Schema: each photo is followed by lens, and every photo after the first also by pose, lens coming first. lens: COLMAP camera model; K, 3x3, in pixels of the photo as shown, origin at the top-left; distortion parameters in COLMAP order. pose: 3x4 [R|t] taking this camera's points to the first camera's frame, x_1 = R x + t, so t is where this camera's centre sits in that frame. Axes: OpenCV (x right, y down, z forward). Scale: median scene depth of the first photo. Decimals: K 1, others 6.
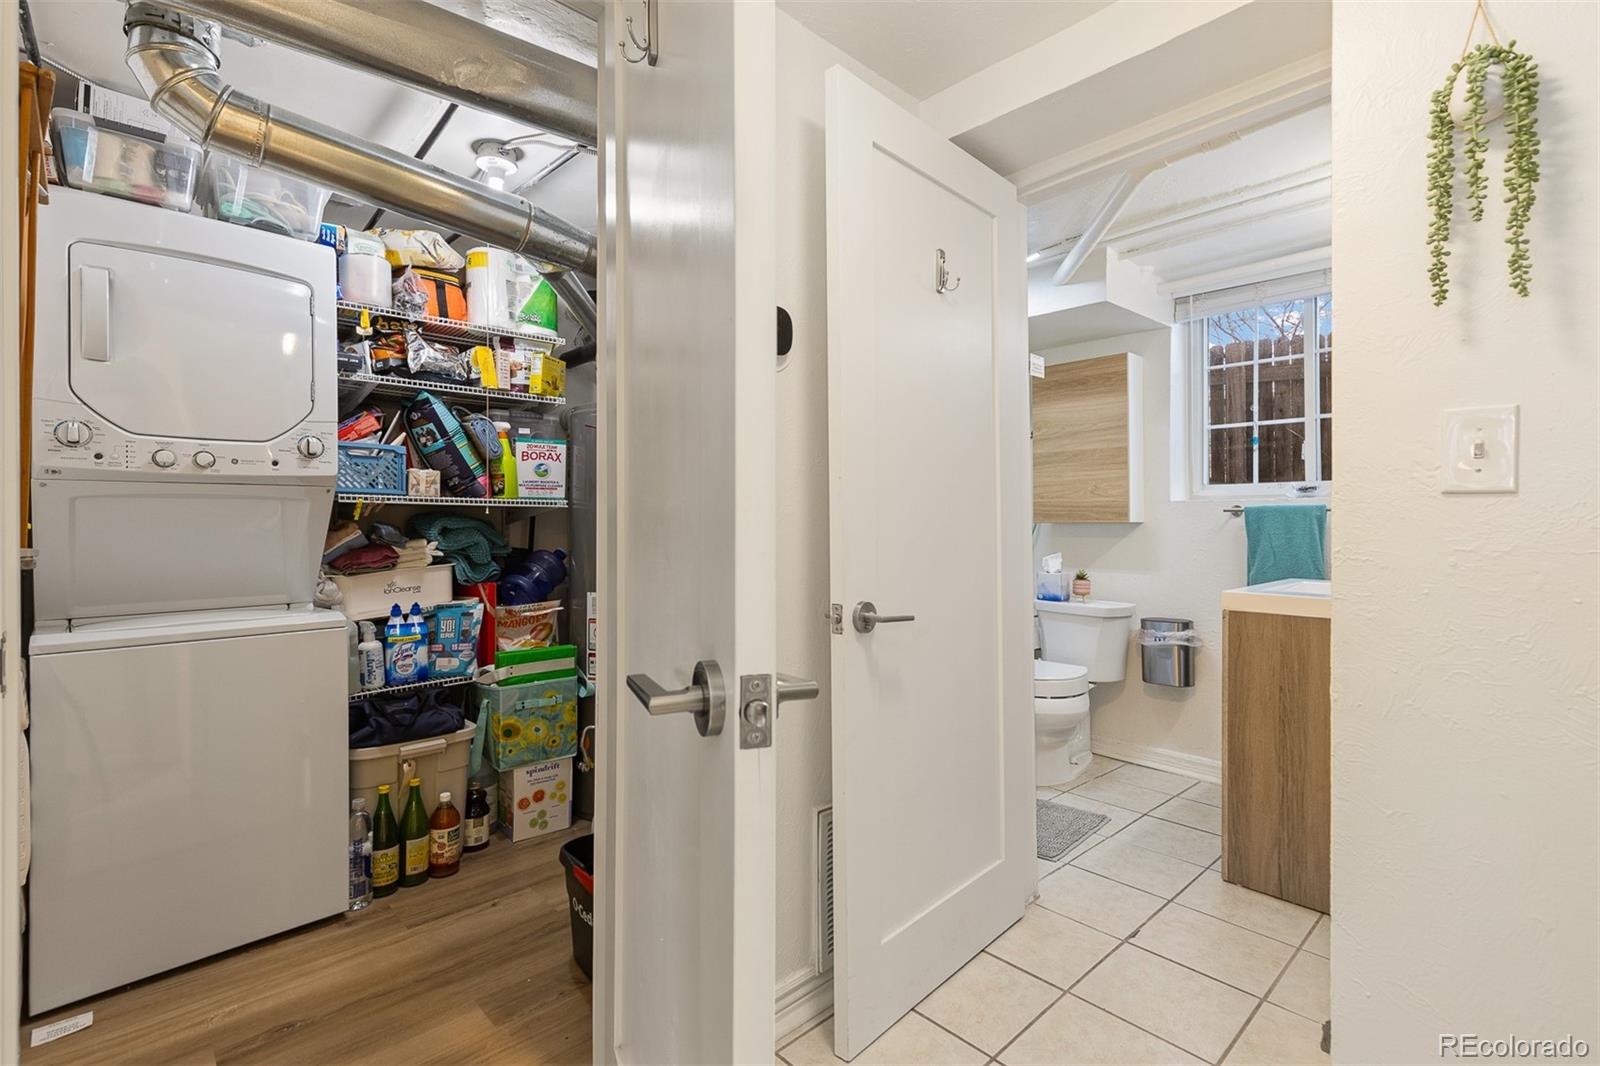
lens RADIAL K [[728.4, 0, 793.4], [0, 728.4, 513.3], [0, 0, 1]] dist [0.009570, -0.001763]
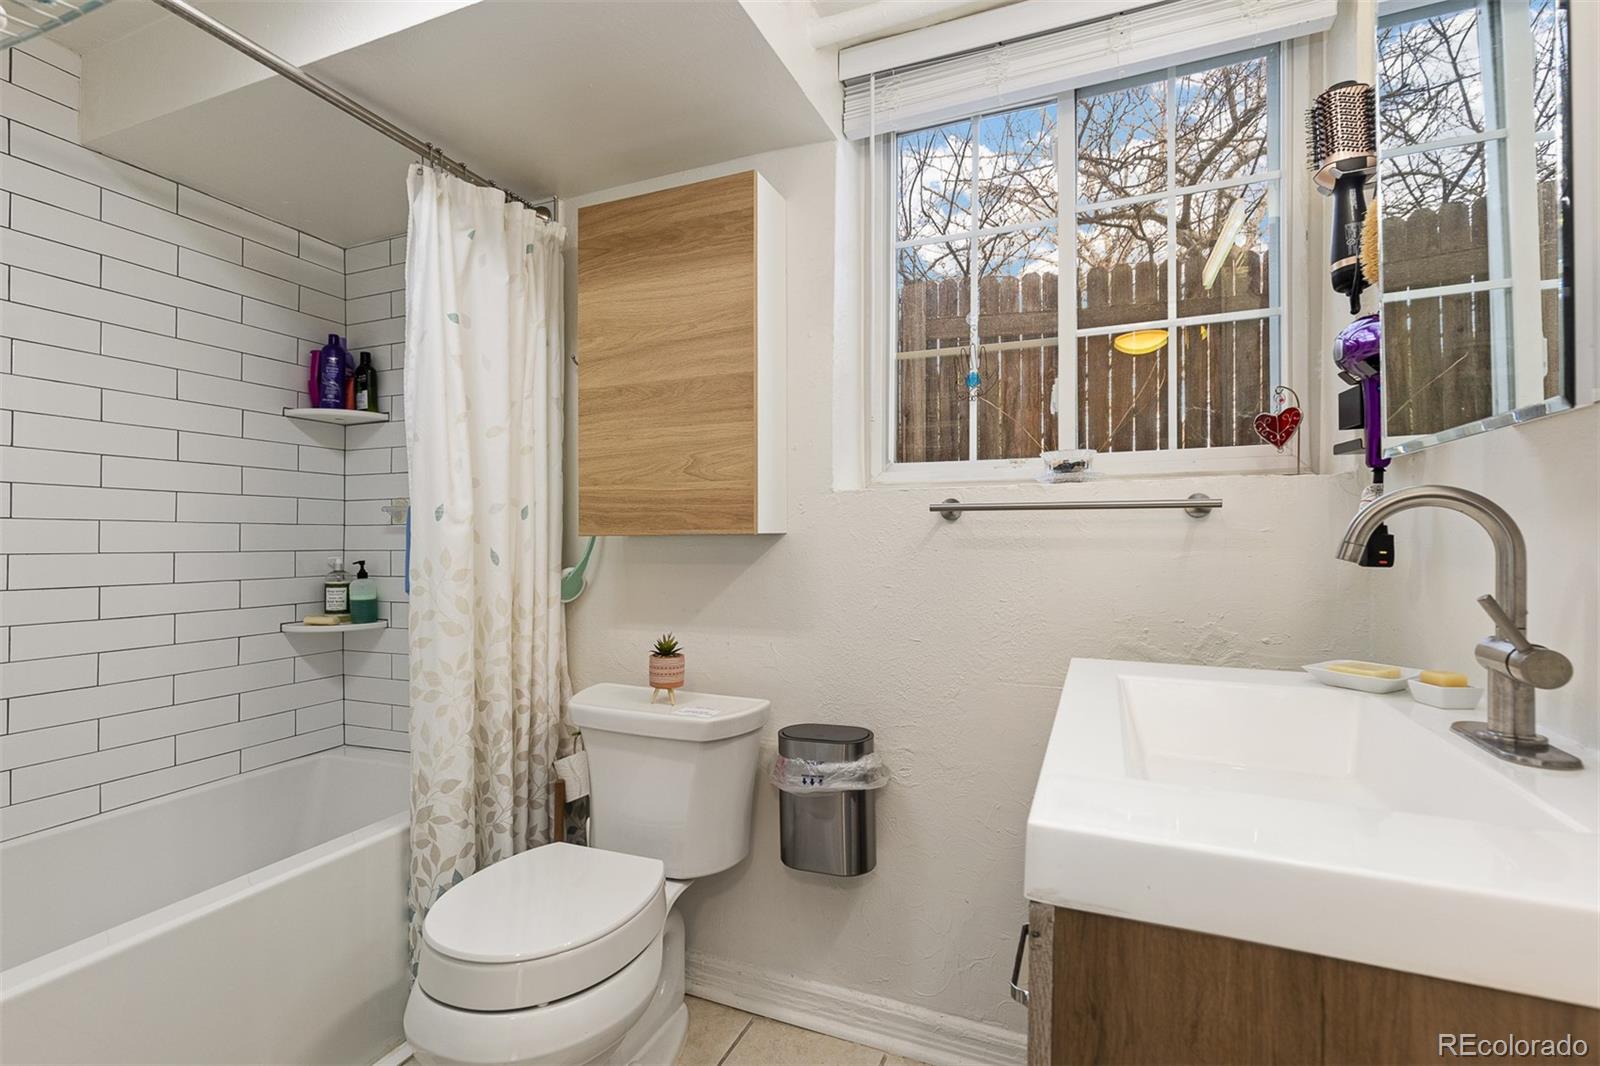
lens RADIAL K [[728.4, 0, 810.4], [0, 728.4, 535.1], [0, 0, 1]] dist [0.009570, -0.001763]
pose [[0.902657, 0.000566, 0.430361, 0.287123], [-0.004508, 0.999957, 0.008140, 0.009757], [-0.430338, -0.009288, 0.902620, 0.555932]]
